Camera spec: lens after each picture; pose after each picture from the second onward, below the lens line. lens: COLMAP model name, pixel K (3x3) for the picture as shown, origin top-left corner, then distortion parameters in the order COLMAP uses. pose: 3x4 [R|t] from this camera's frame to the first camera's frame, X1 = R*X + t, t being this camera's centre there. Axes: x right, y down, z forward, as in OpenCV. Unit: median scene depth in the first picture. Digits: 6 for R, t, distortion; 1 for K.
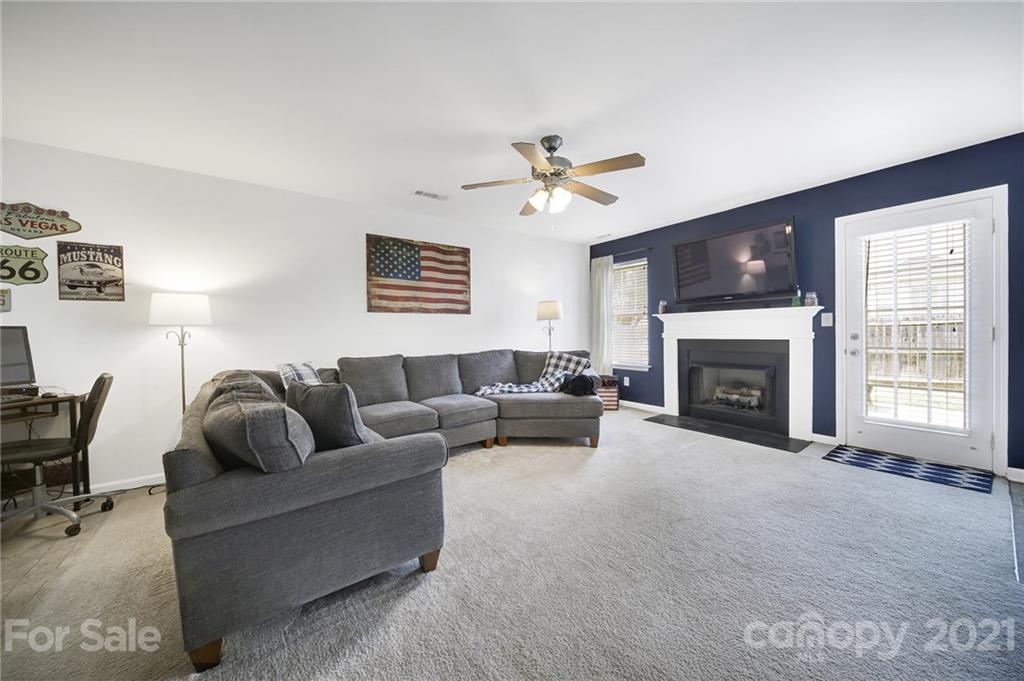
lens RADIAL K [[359.9, 0, 510.9], [0, 359.9, 337.0], [0, 0, 1]] dist [-0.000502, -0.000134]
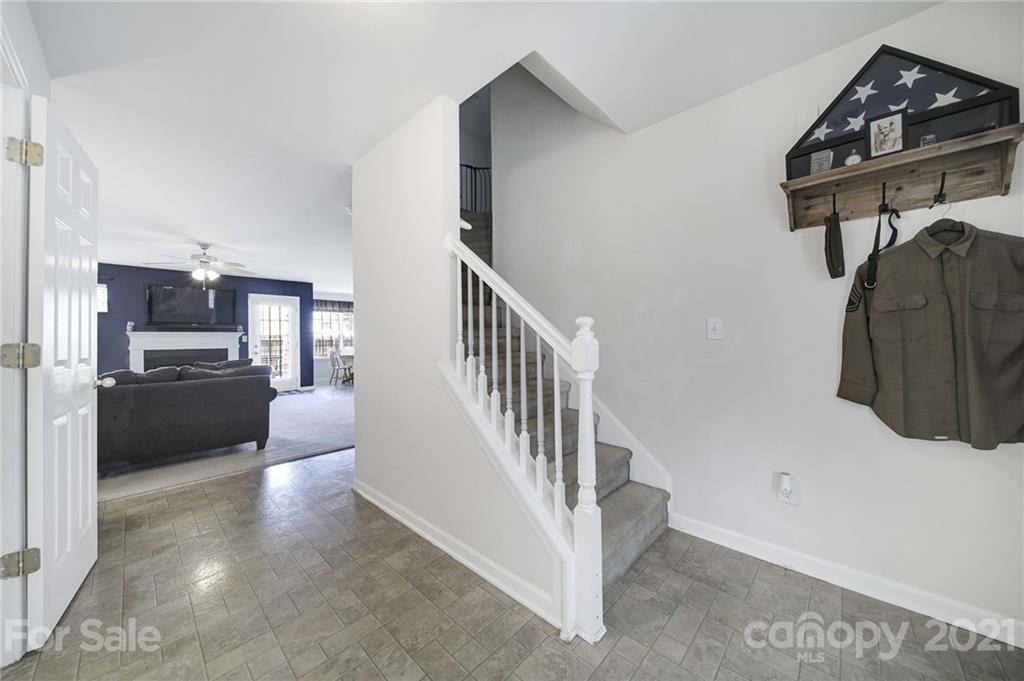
lens RADIAL K [[359.9, 0, 509.7], [0, 359.9, 336.6], [0, 0, 1]] dist [-0.000502, -0.000134]
pose [[-0.172472, 0.020980, 0.984791, -1.513286], [0.024834, 0.999548, -0.016946, 0.014688], [-0.984701, 0.021534, -0.172915, -0.190256]]
